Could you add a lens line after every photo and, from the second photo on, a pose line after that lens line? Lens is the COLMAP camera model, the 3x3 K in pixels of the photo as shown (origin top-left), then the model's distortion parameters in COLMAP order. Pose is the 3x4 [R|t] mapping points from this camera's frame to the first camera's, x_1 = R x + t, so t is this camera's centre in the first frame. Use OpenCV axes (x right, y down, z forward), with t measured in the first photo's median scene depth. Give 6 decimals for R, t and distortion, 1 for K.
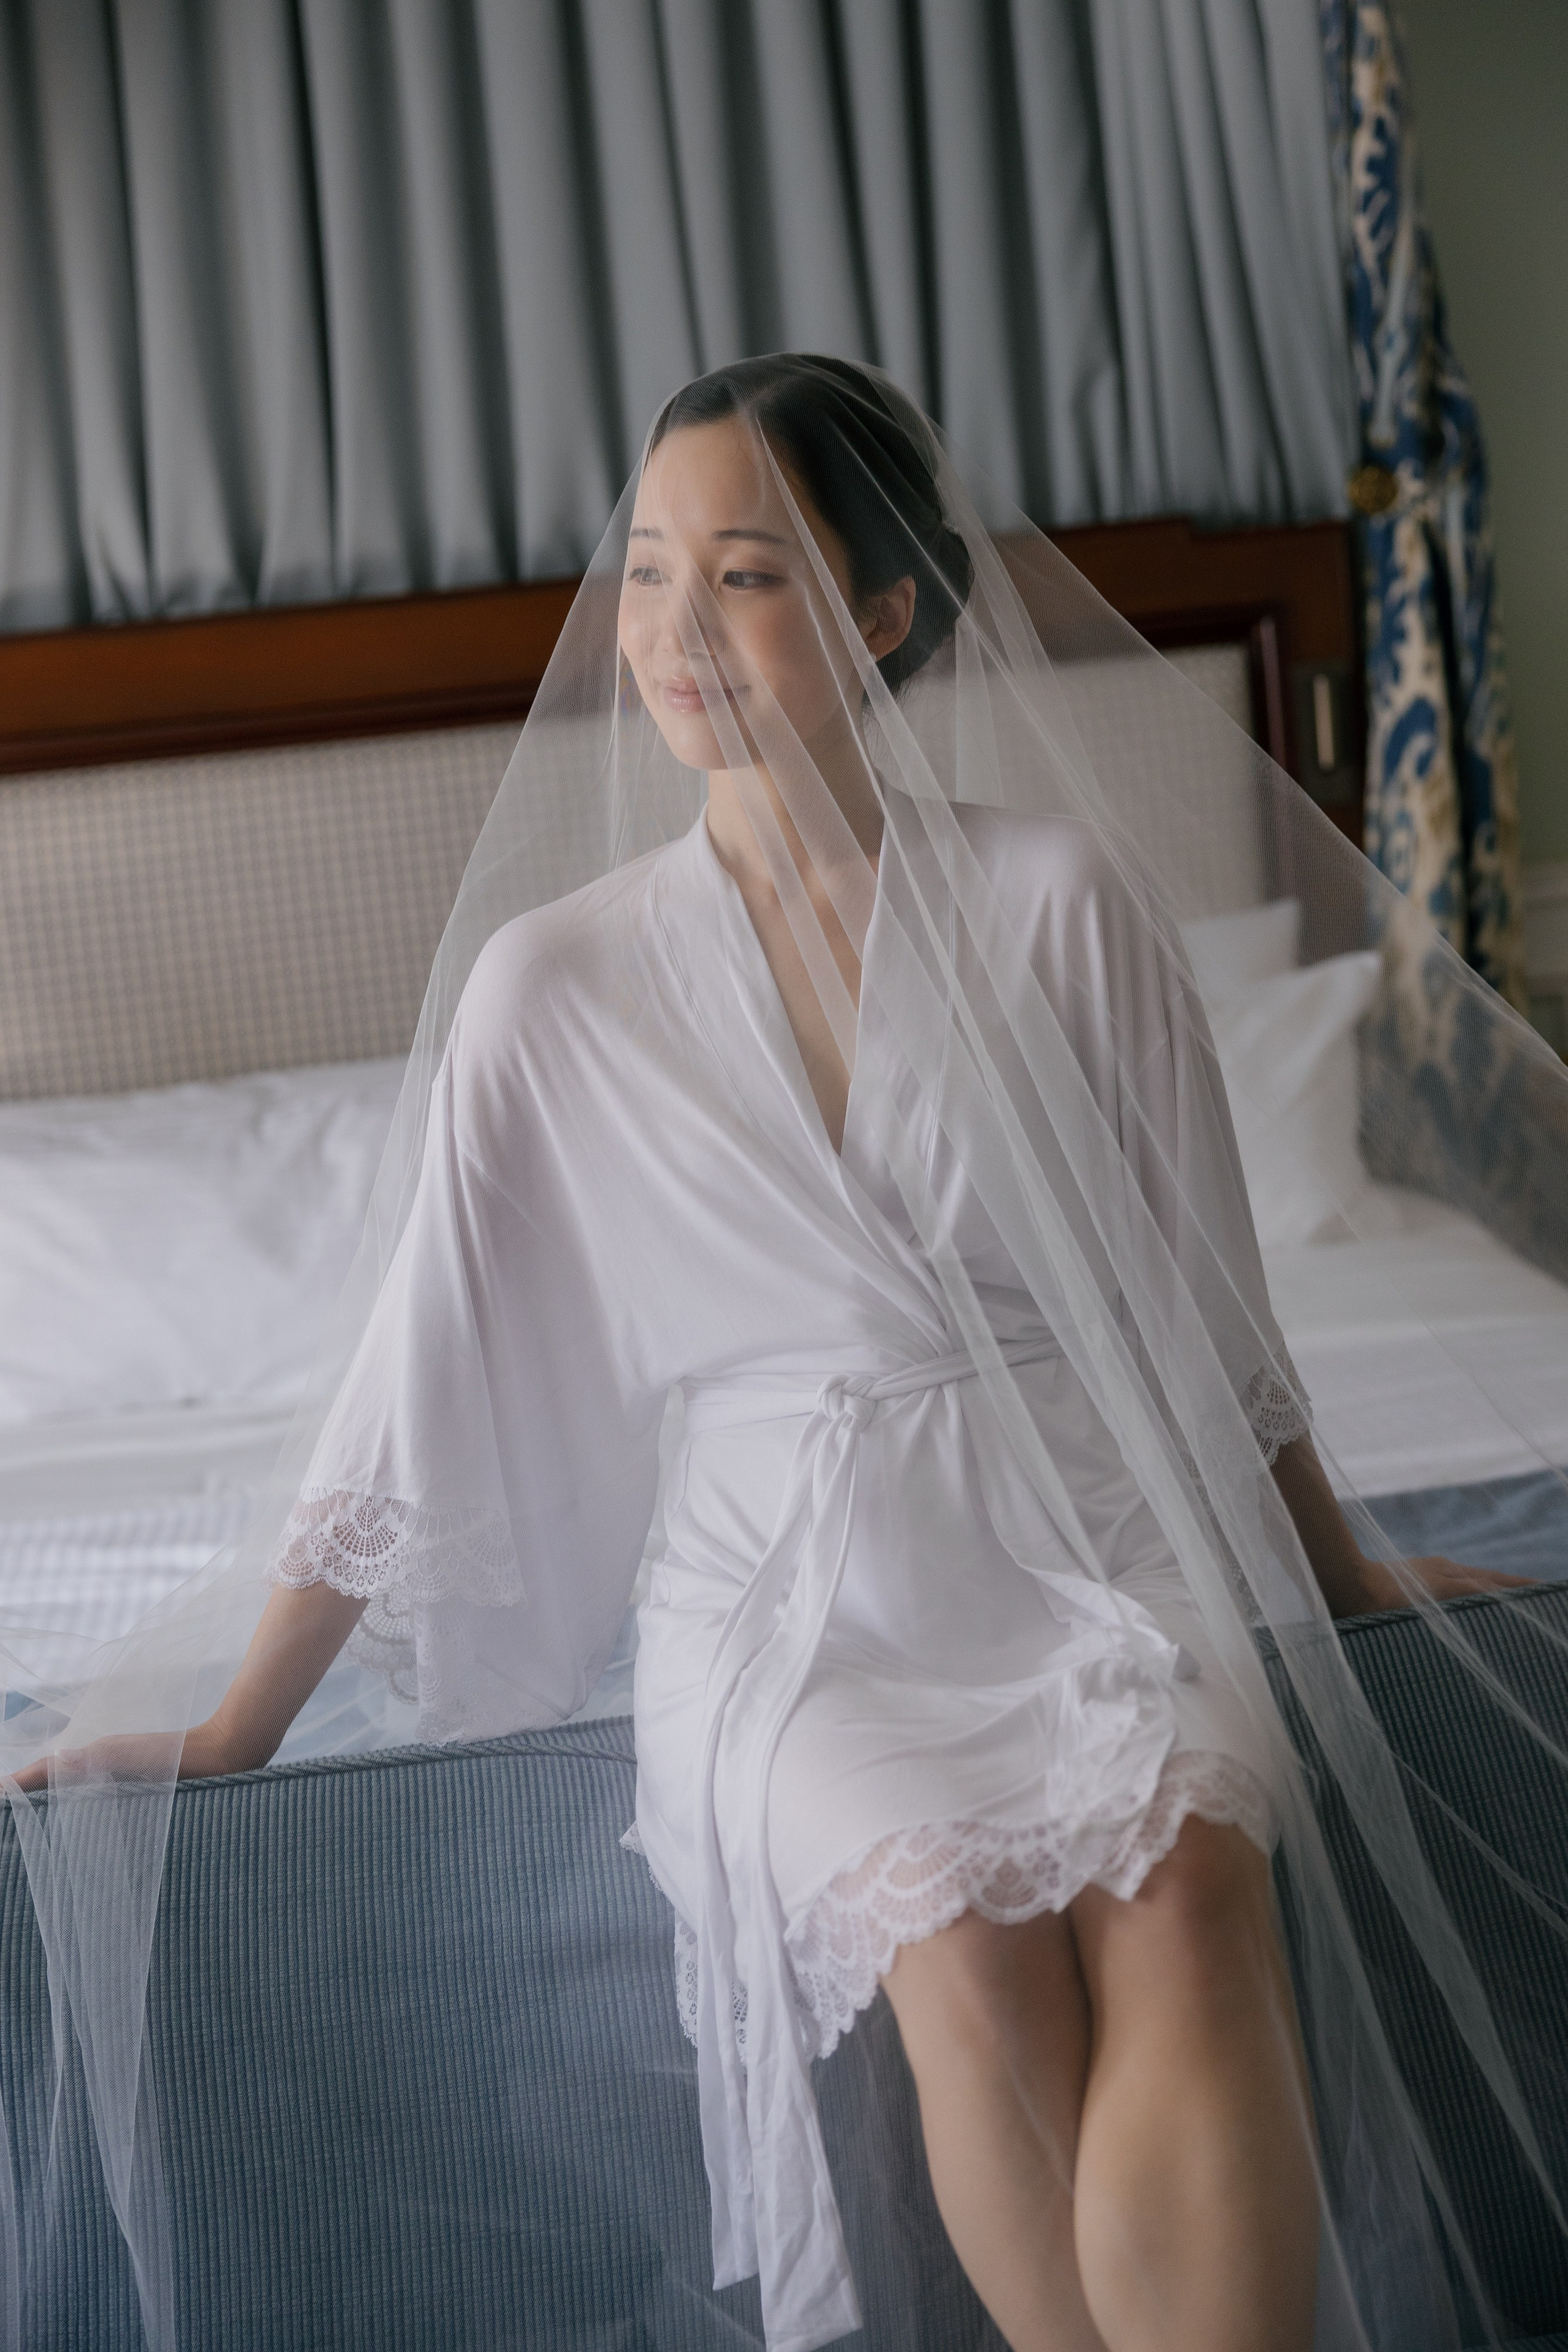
lens RADIAL K [[3293.3, 0, 774.2], [0, 3293.3, 1167.5], [0, 0, 1]] dist [0.017907, 0.000000]
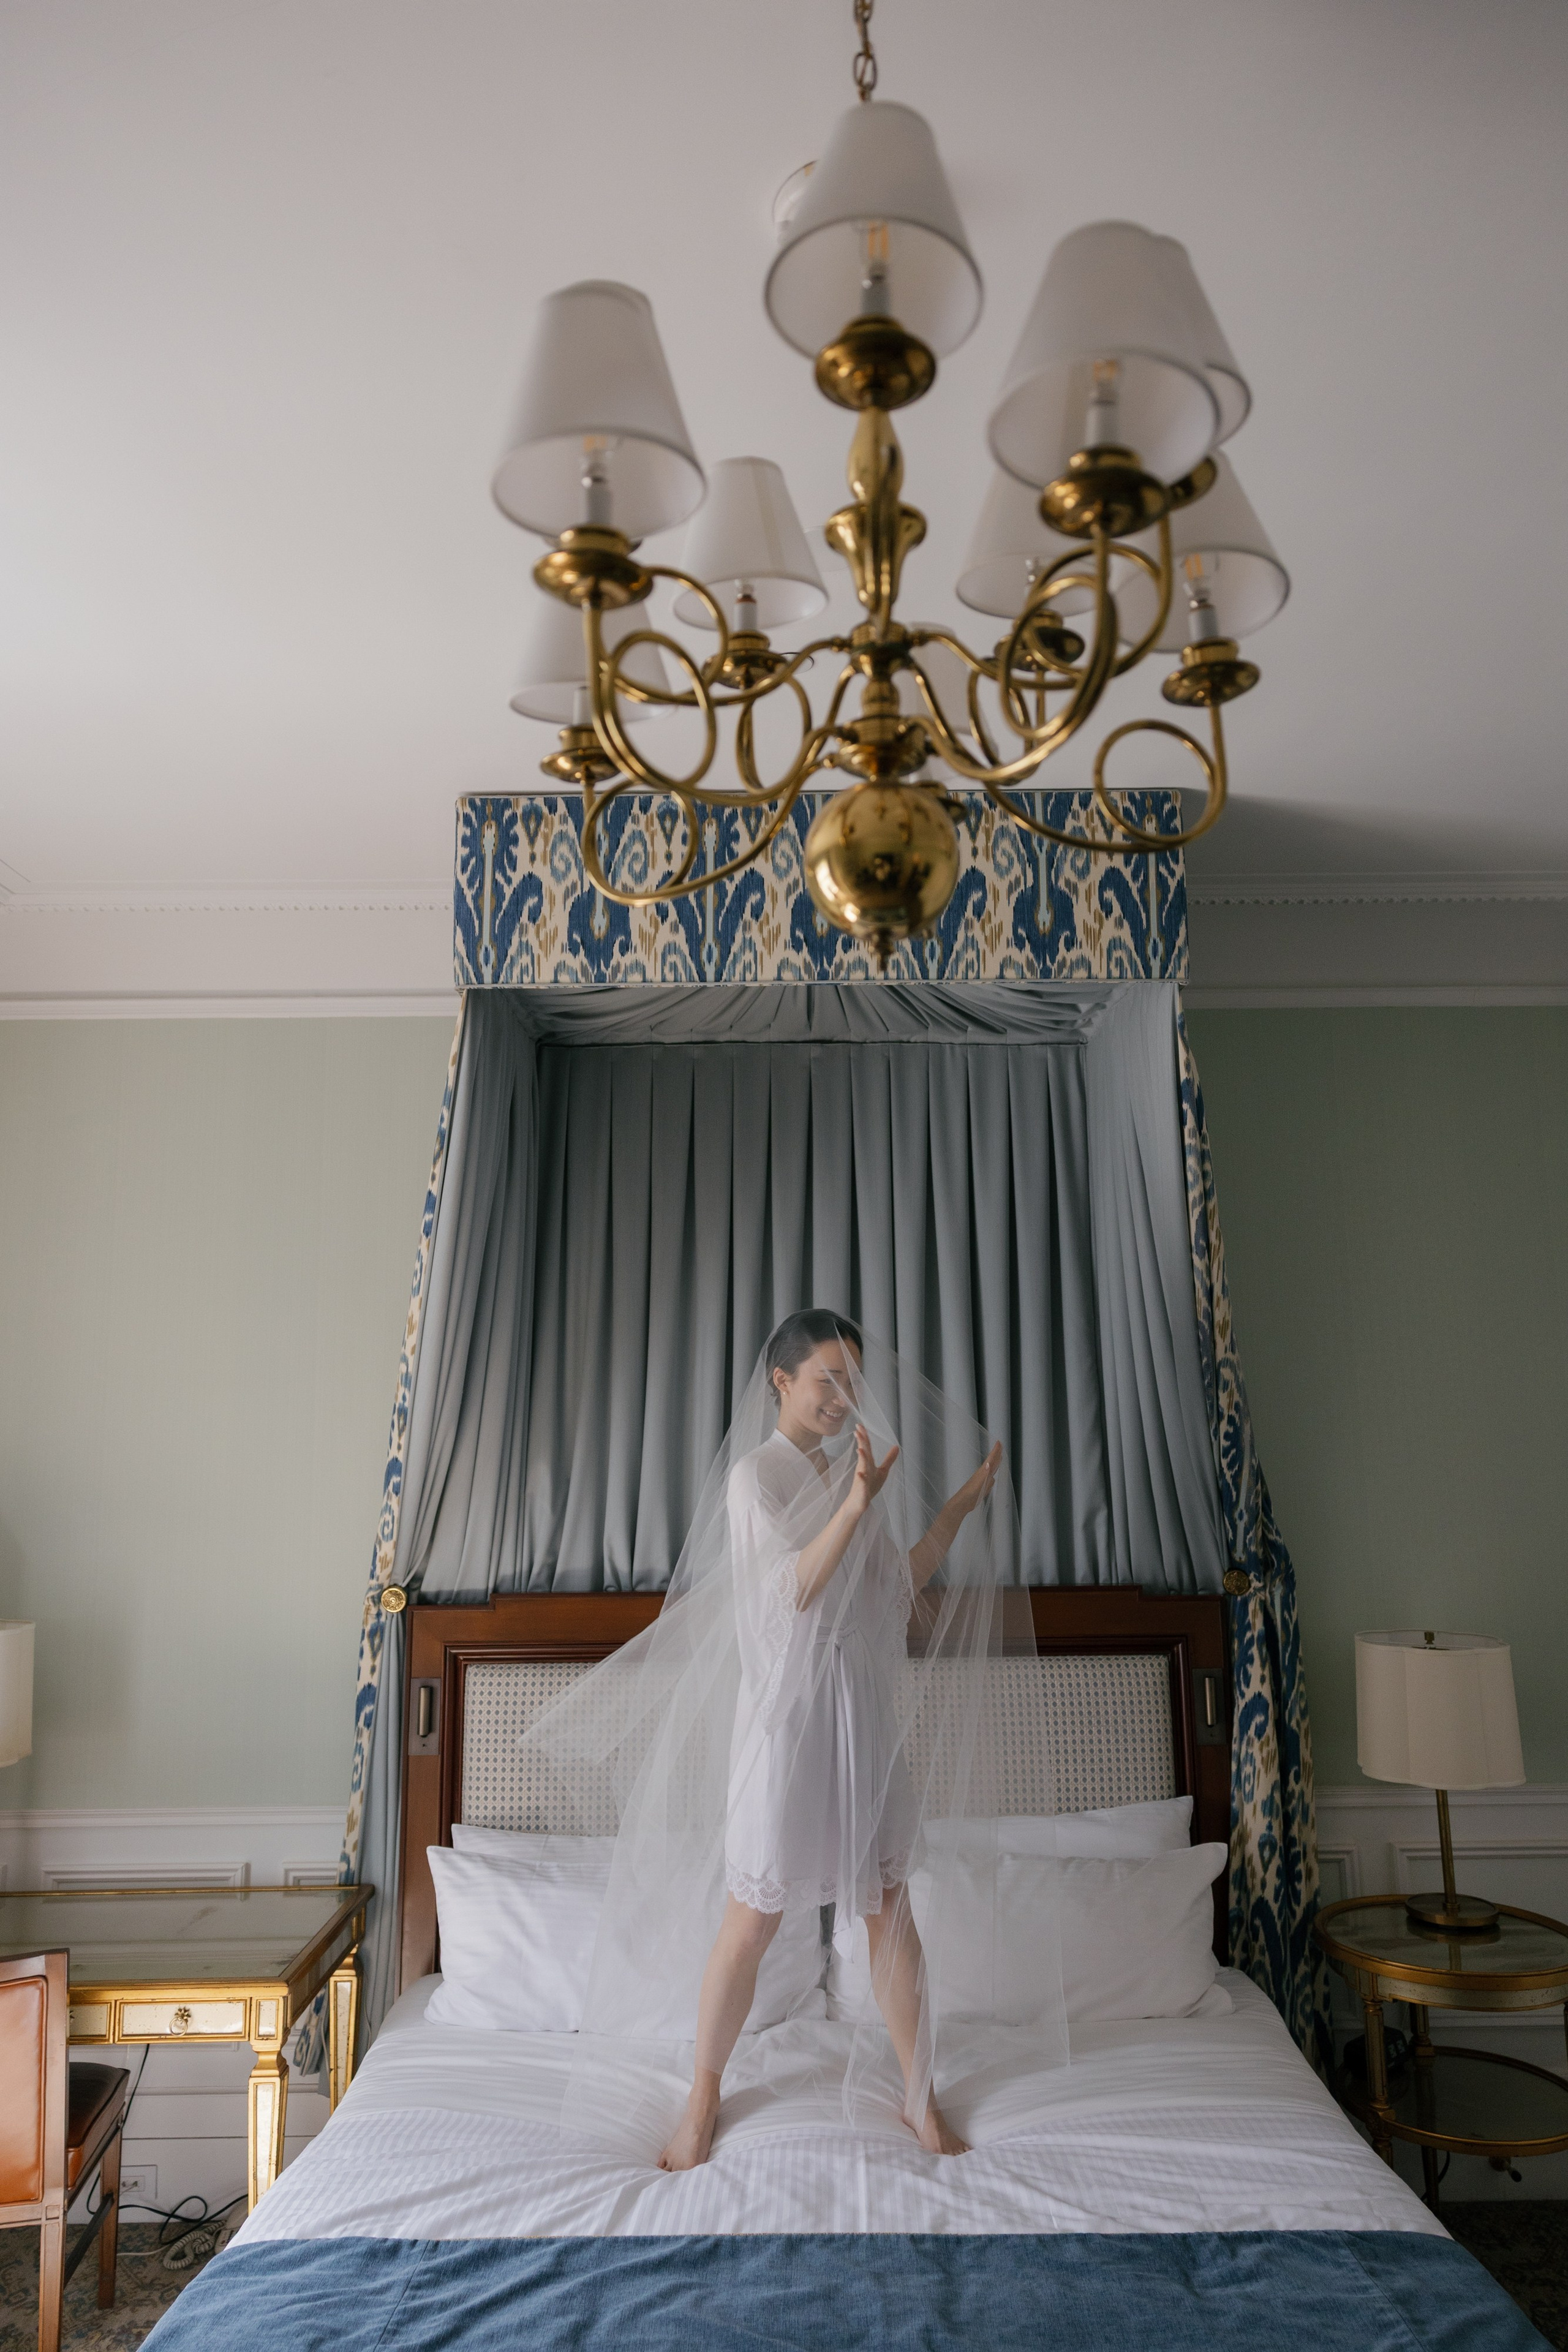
lens RADIAL K [[1591.0, 0, 781.9], [0, 1591.0, 1164.5], [0, 0, 1]] dist [0.006694, -0.001701]
pose [[0.984942, 0.061222, -0.161682, 0.055540], [-0.112149, 0.937992, -0.328015, -0.103064], [0.131574, 0.341208, 0.930734, -0.019617]]
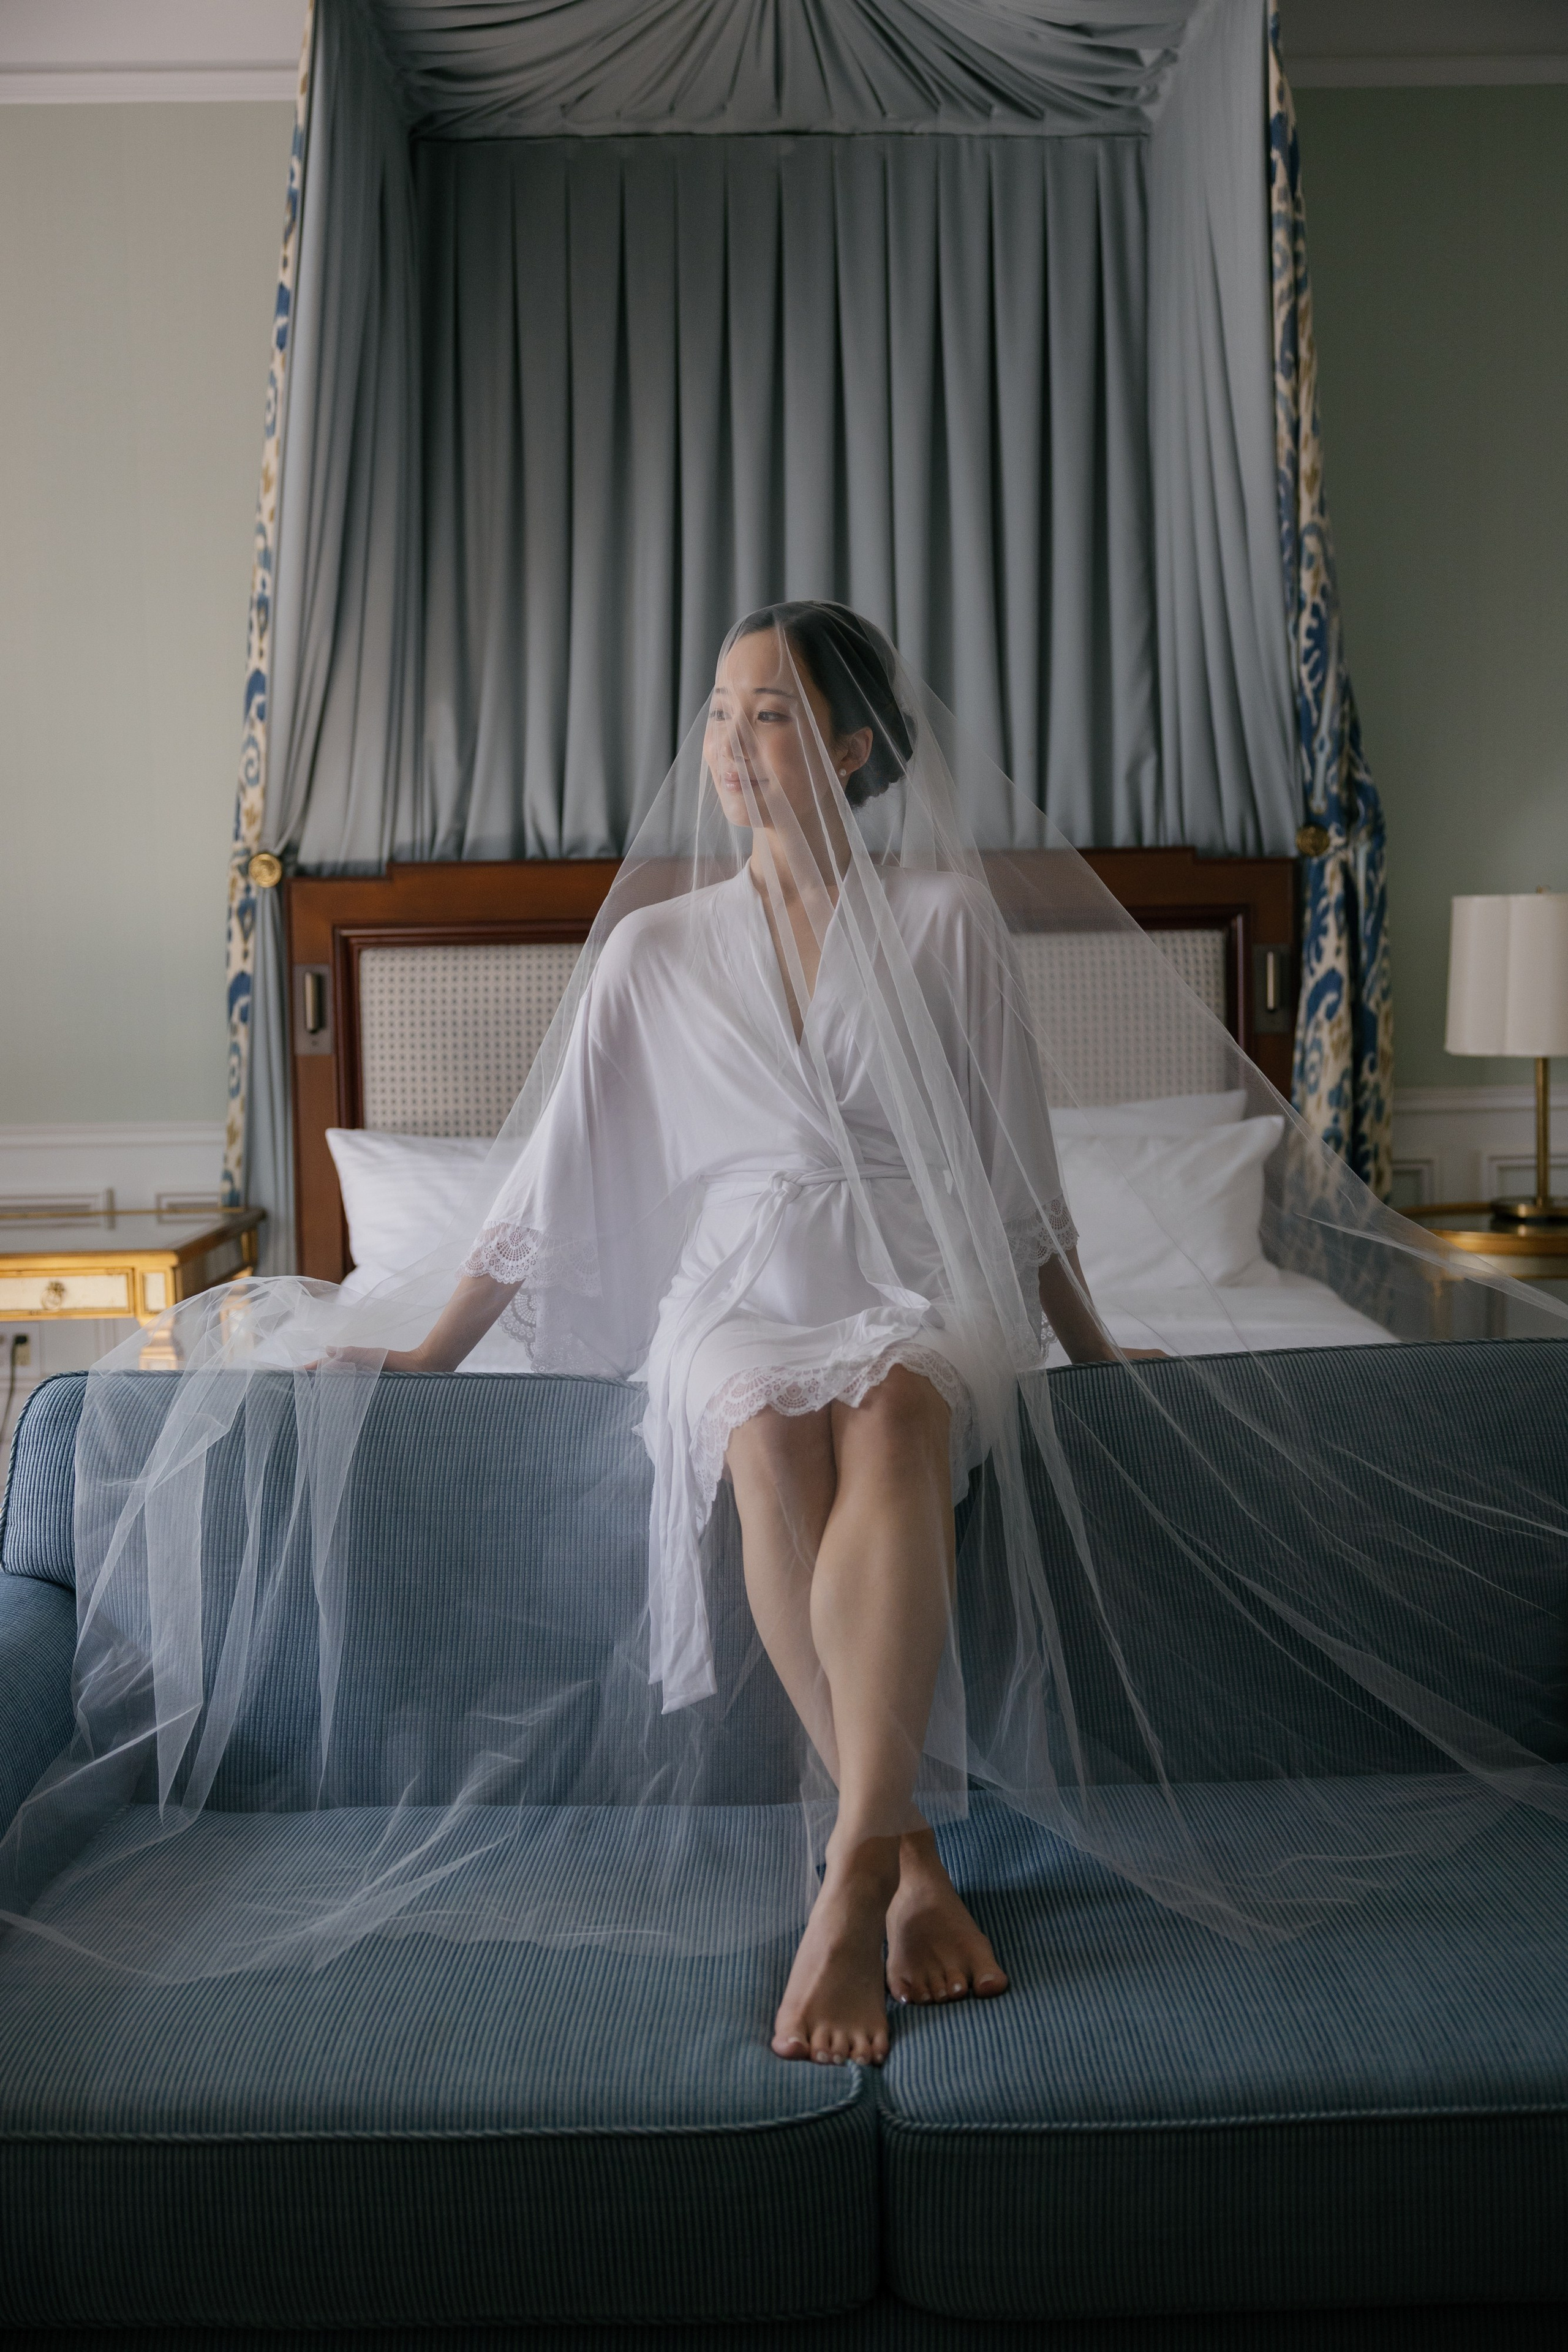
lens RADIAL K [[2170.2, 0, 780.2], [0, 2170.2, 1172.6], [0, 0, 1]] dist [-0.002155, 0.000000]
pose [[0.988023, 0.088239, -0.126587, 0.079262], [-0.099897, 0.991017, -0.088911, 0.080379], [0.117604, 0.100491, 0.987963, -0.062673]]
